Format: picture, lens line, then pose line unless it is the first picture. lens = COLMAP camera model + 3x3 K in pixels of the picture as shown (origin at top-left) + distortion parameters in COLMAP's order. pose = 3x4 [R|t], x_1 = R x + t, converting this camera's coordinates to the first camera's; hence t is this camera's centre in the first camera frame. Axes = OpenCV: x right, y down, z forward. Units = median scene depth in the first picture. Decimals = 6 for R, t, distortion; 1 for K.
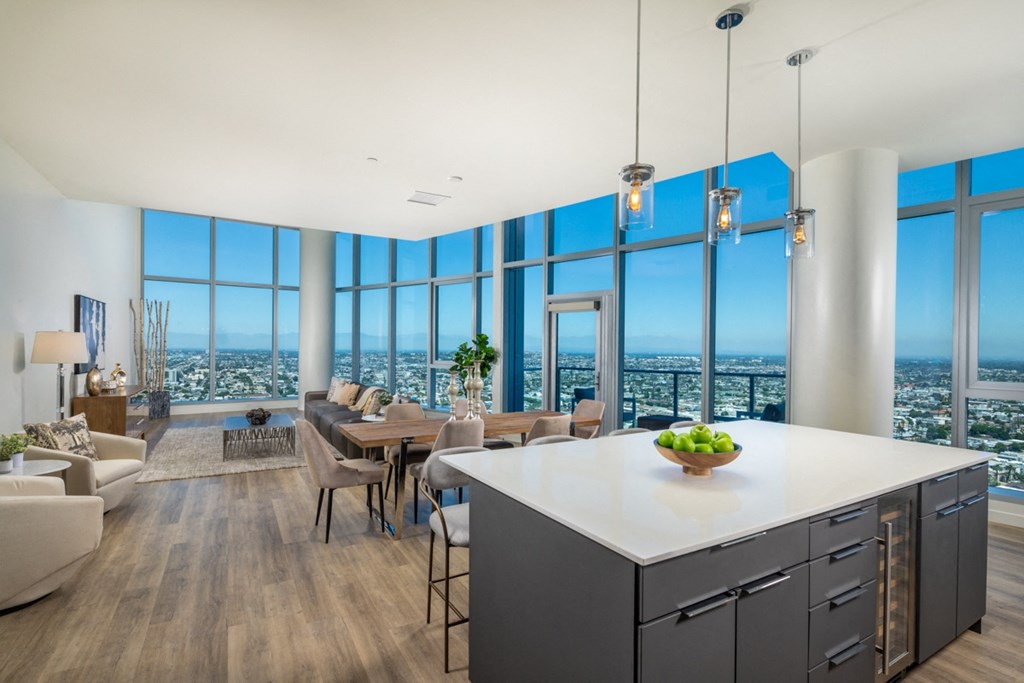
lens RADIAL K [[493.7, 0, 508.0], [0, 493.7, 345.6], [0, 0, 1]] dist [0.000072, -0.000265]
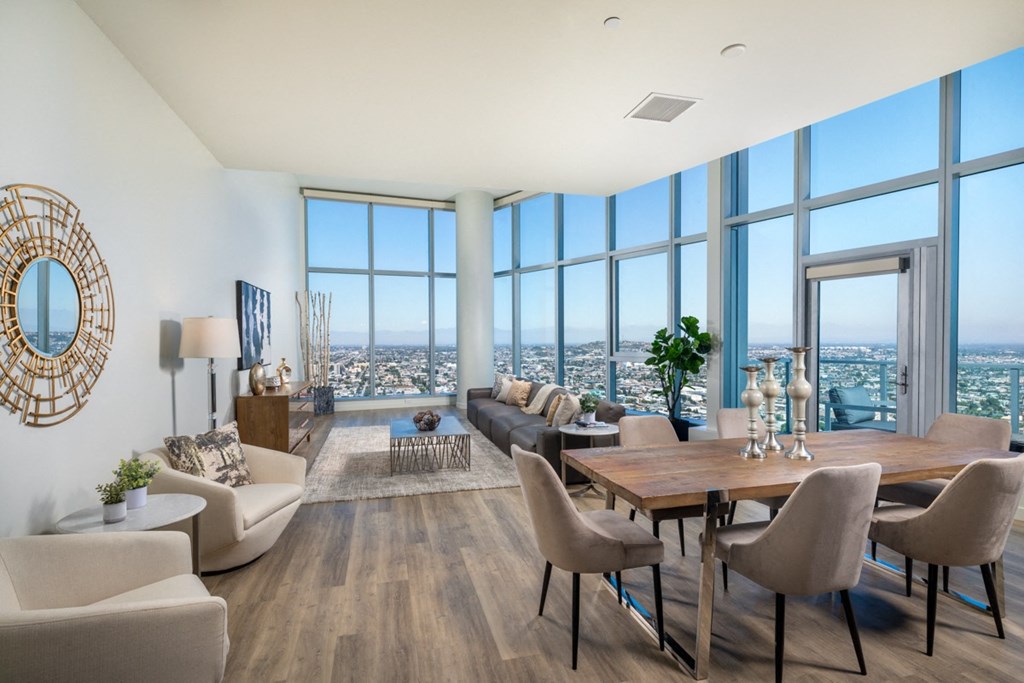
lens RADIAL K [[493.7, 0, 507.3], [0, 493.7, 342.5], [0, 0, 1]] dist [0.000072, -0.000265]
pose [[0.965382, -0.014940, -0.260410, -0.162687], [0.016990, 0.999840, 0.005622, 0.010336], [0.260285, -0.009851, 0.965482, 0.244153]]
